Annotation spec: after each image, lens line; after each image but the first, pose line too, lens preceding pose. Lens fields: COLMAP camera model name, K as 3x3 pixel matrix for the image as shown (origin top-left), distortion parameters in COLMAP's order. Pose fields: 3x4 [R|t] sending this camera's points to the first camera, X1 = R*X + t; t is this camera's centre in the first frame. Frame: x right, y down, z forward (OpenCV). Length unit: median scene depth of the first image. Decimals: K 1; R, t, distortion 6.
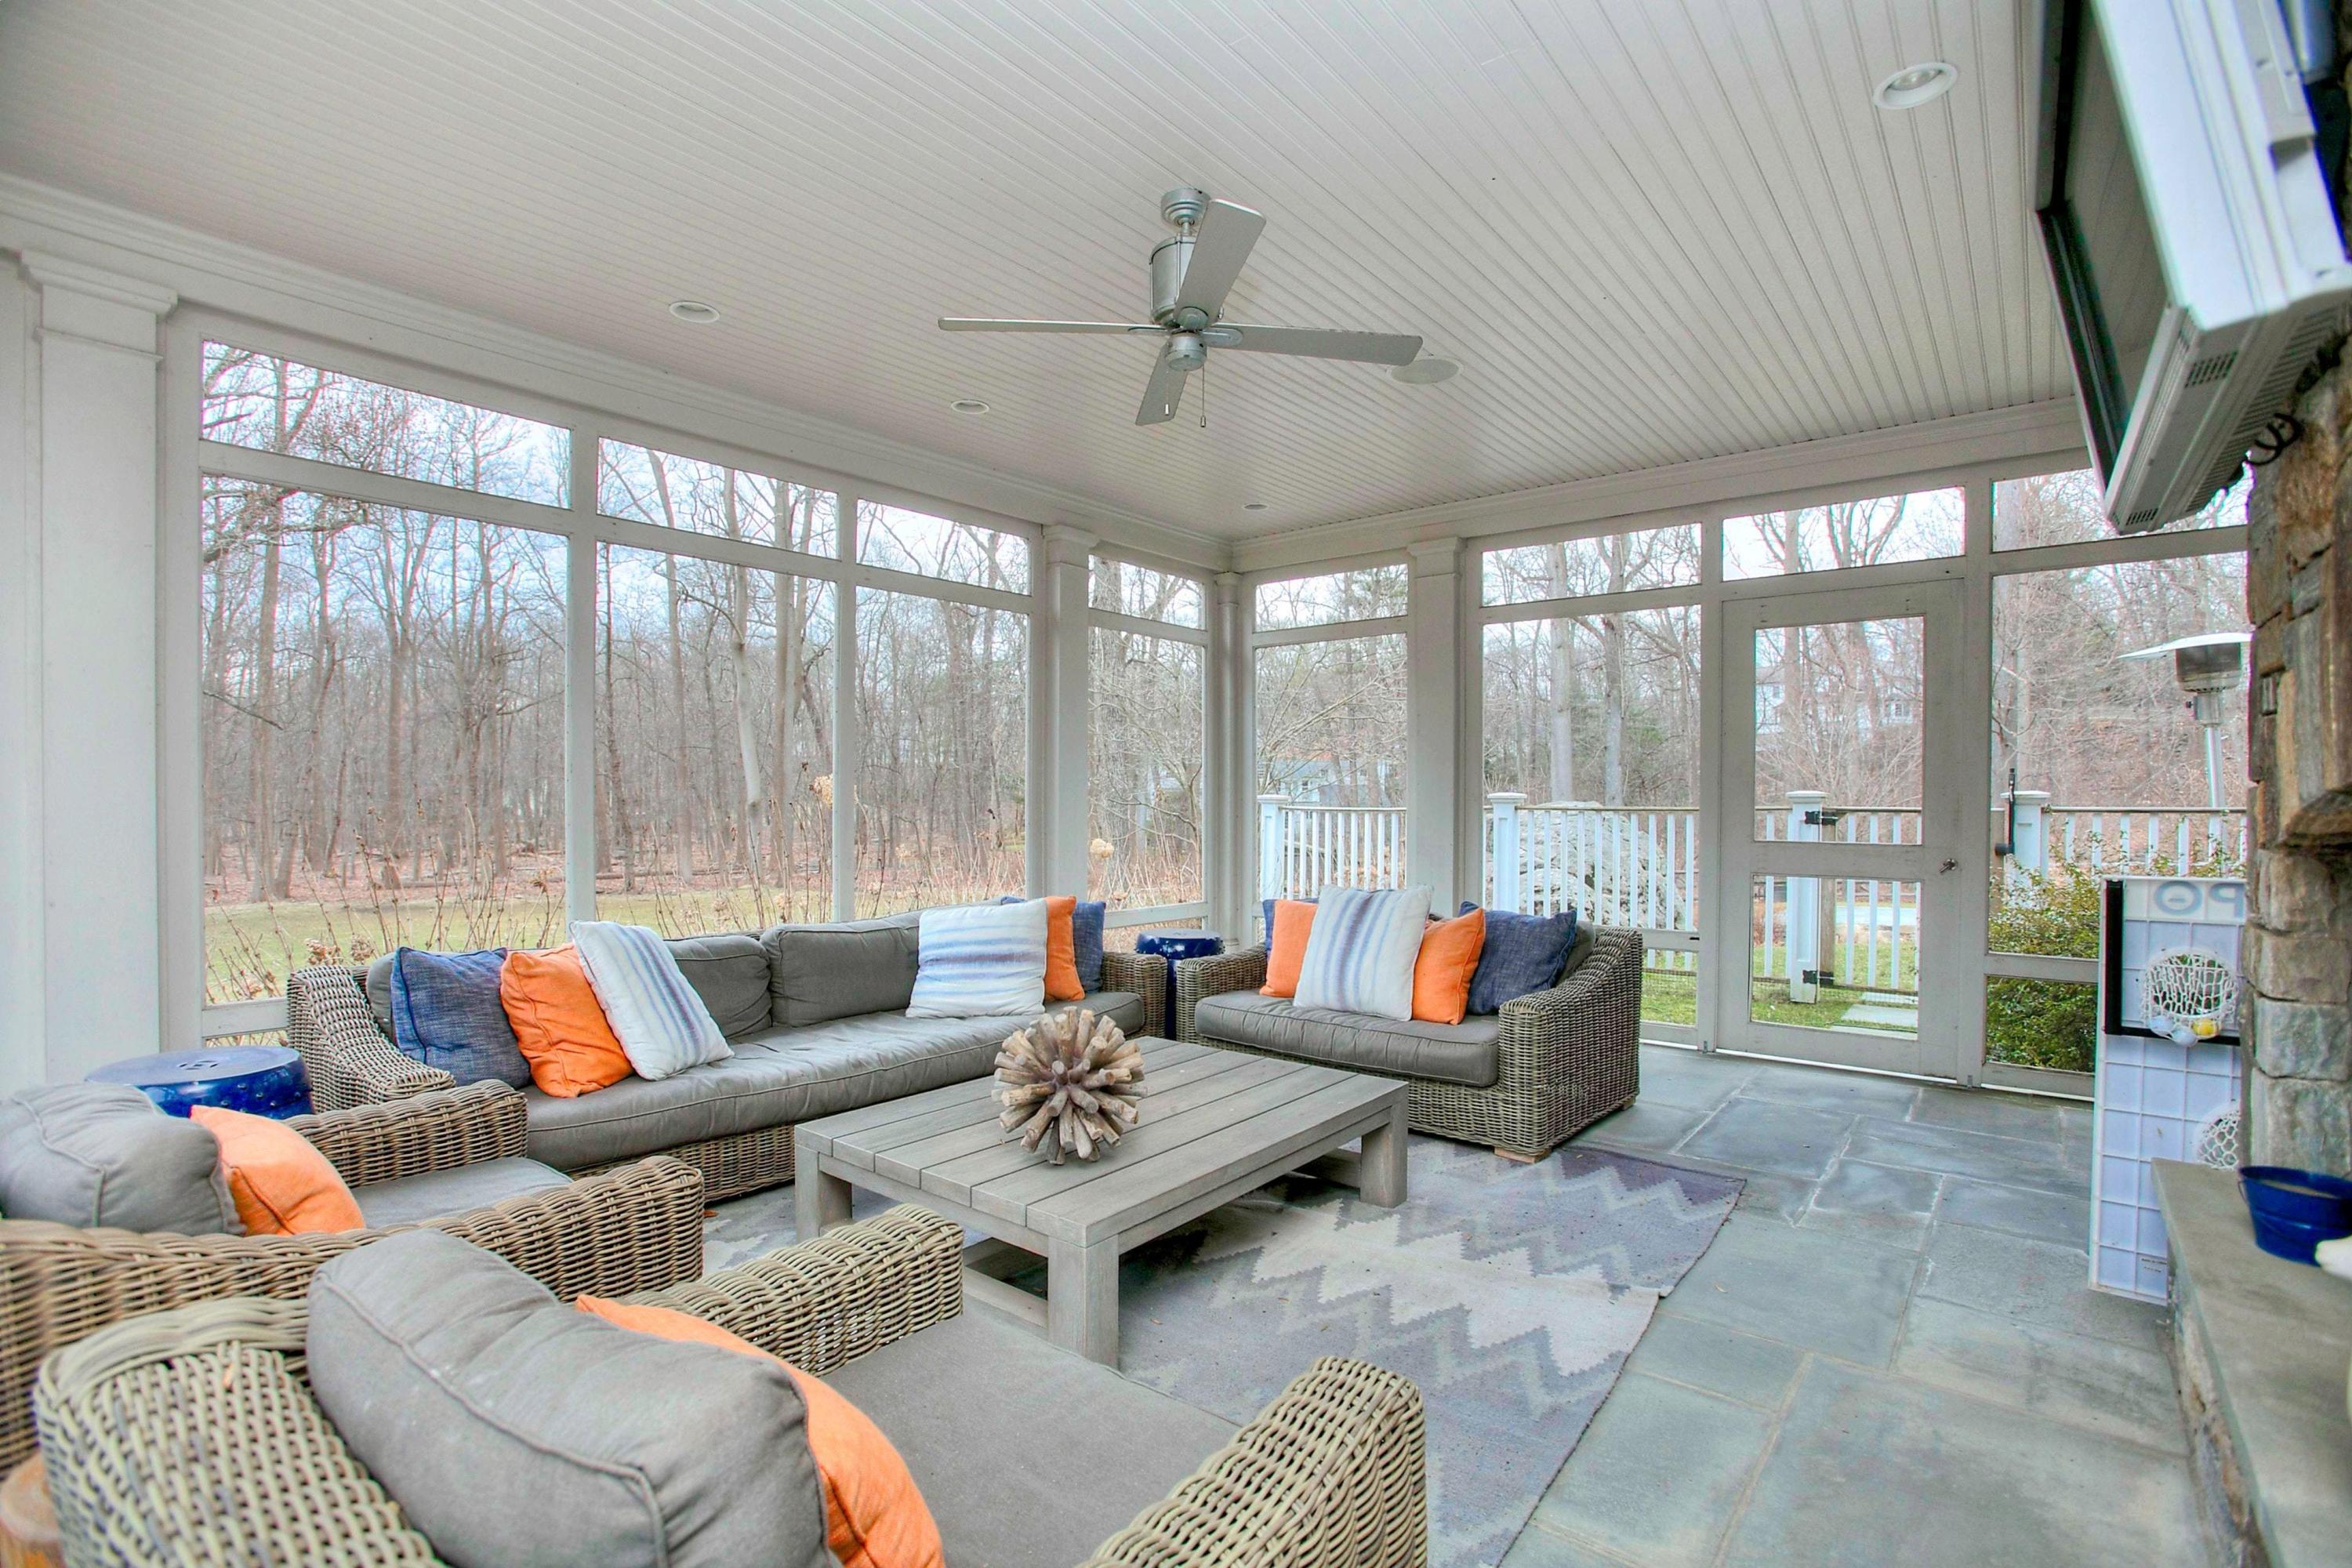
lens RADIAL K [[1093.8, 0, 1178.2], [0, 1093.8, 790.7], [0, 0, 1]] dist [-0.020063, 0.001575]
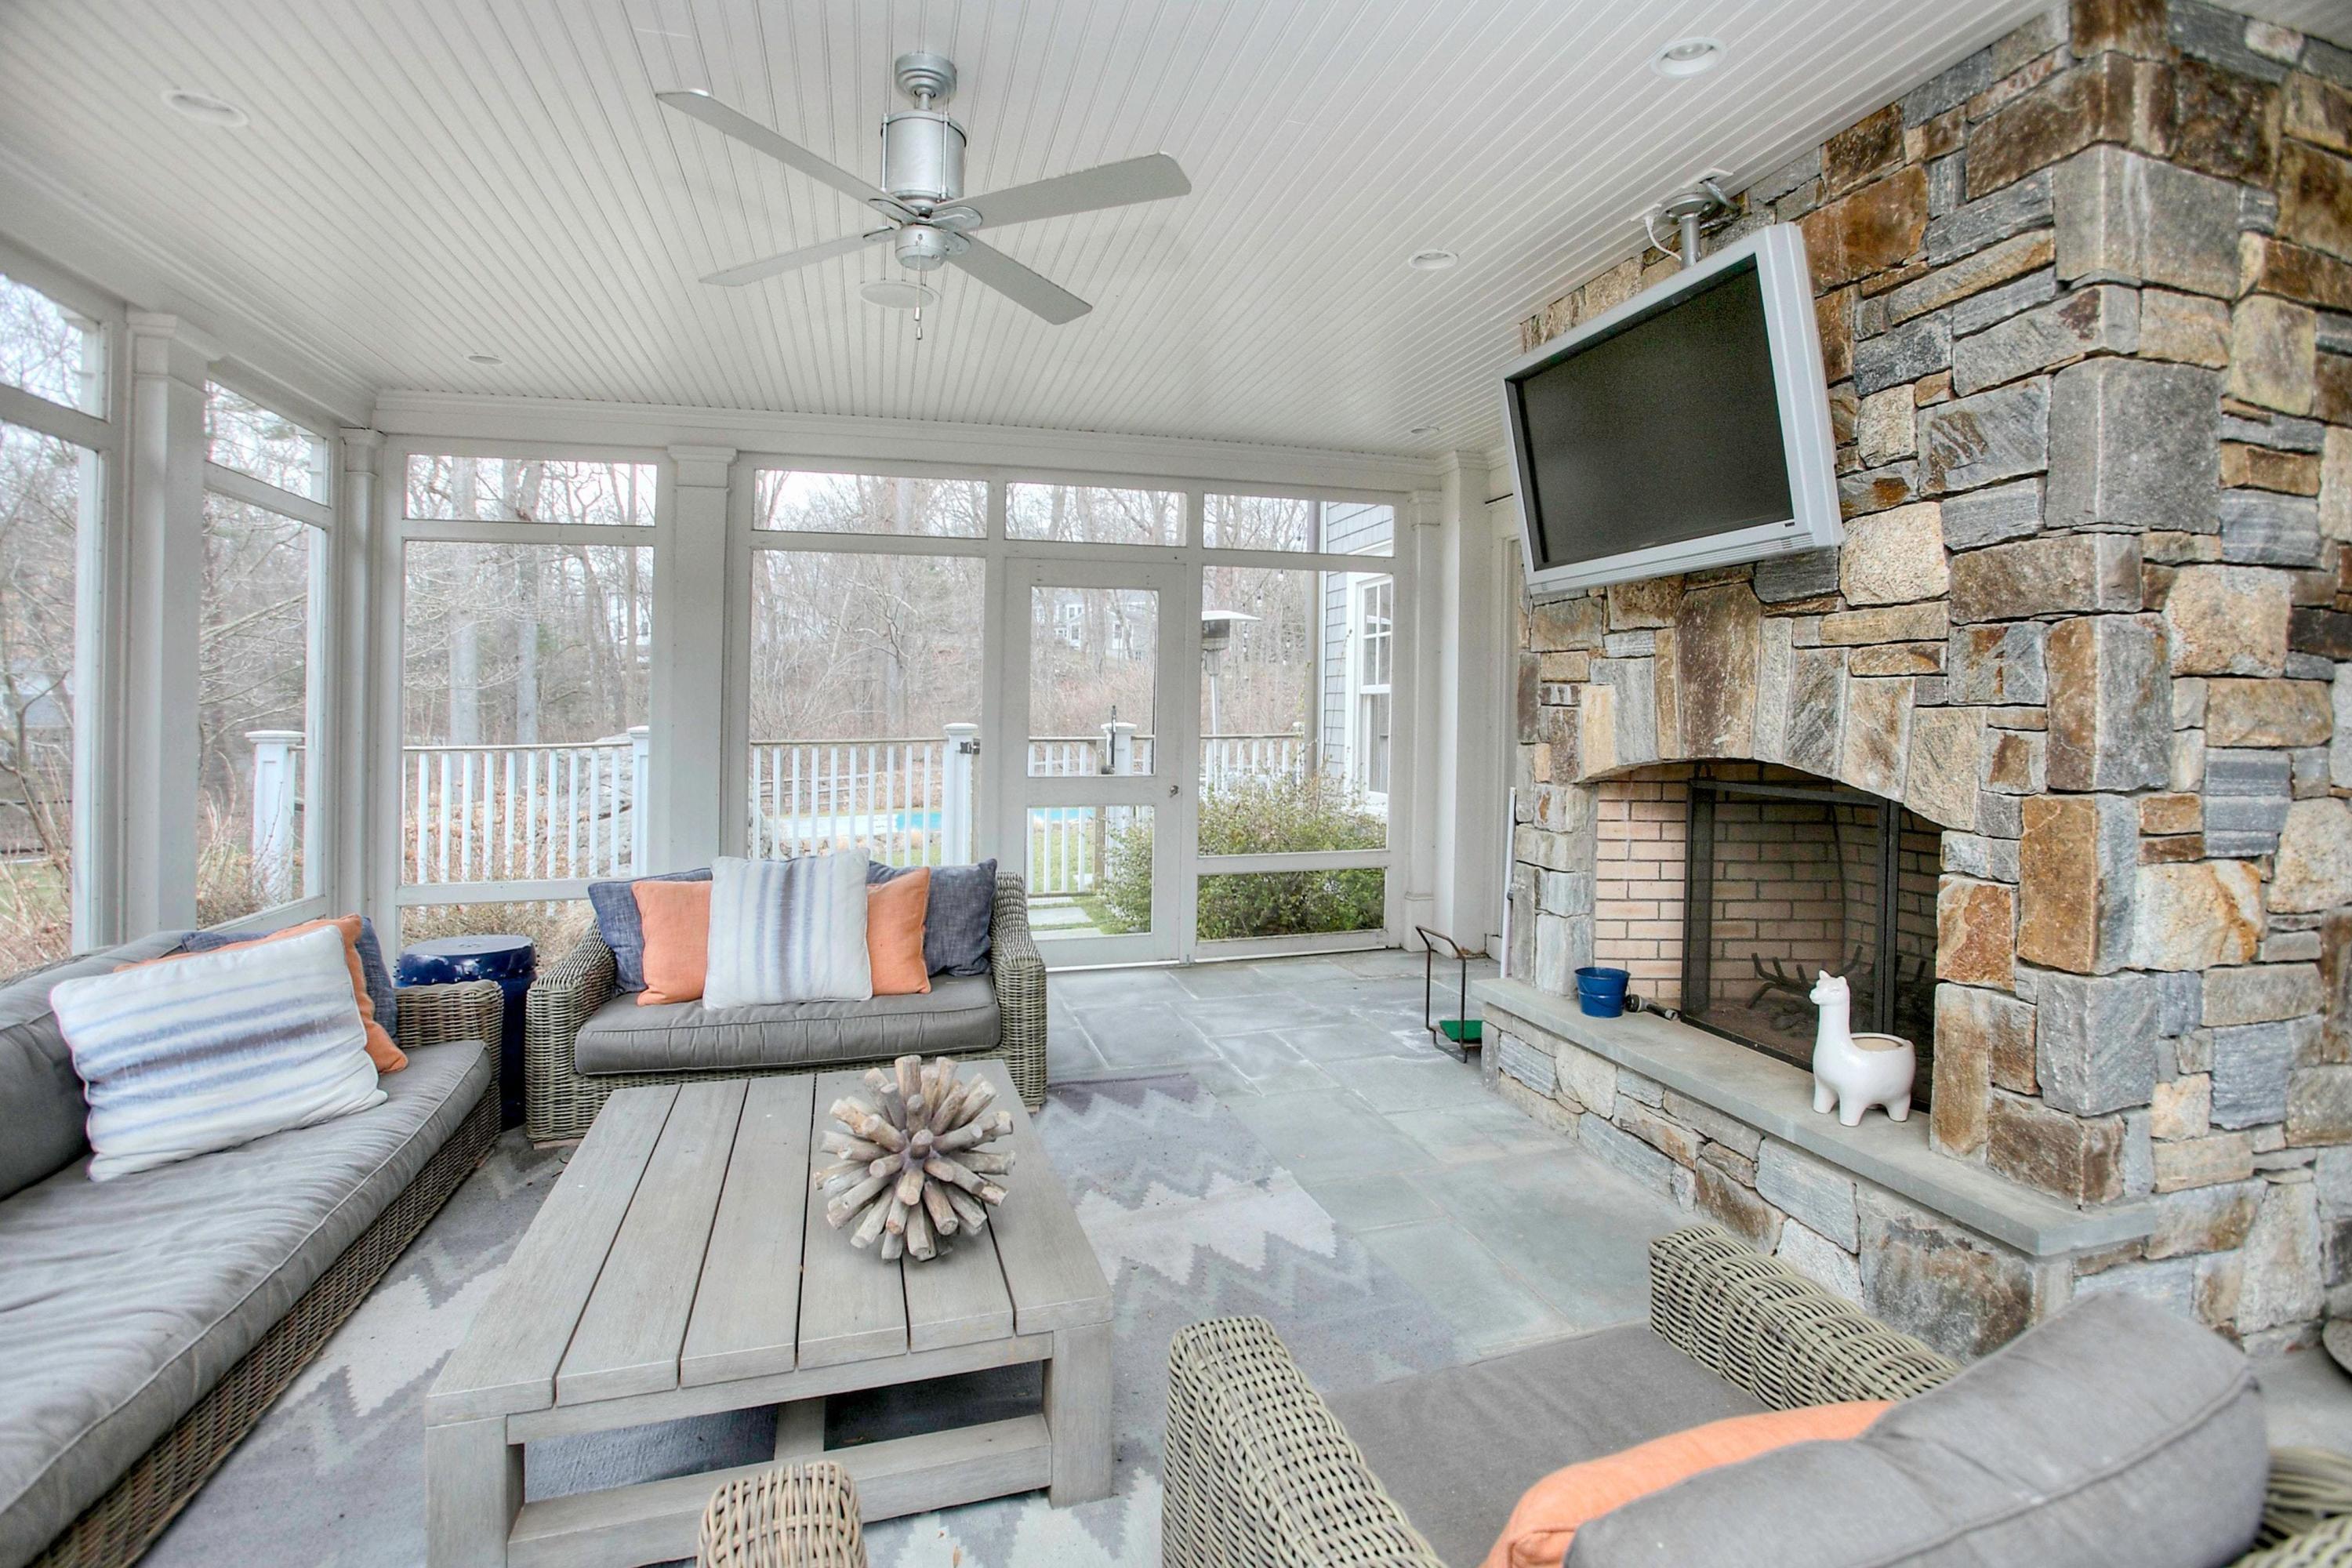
lens RADIAL K [[1155.8, 0, 1217.5], [0, 1155.8, 709.9], [0, 0, 1]] dist [-0.056883, 0.001258]
pose [[0.564051, -0.004812, 0.825726, -0.406498], [-0.001730, 0.999974, 0.007009, -0.038138], [-0.825738, -0.005381, 0.564028, 0.219145]]
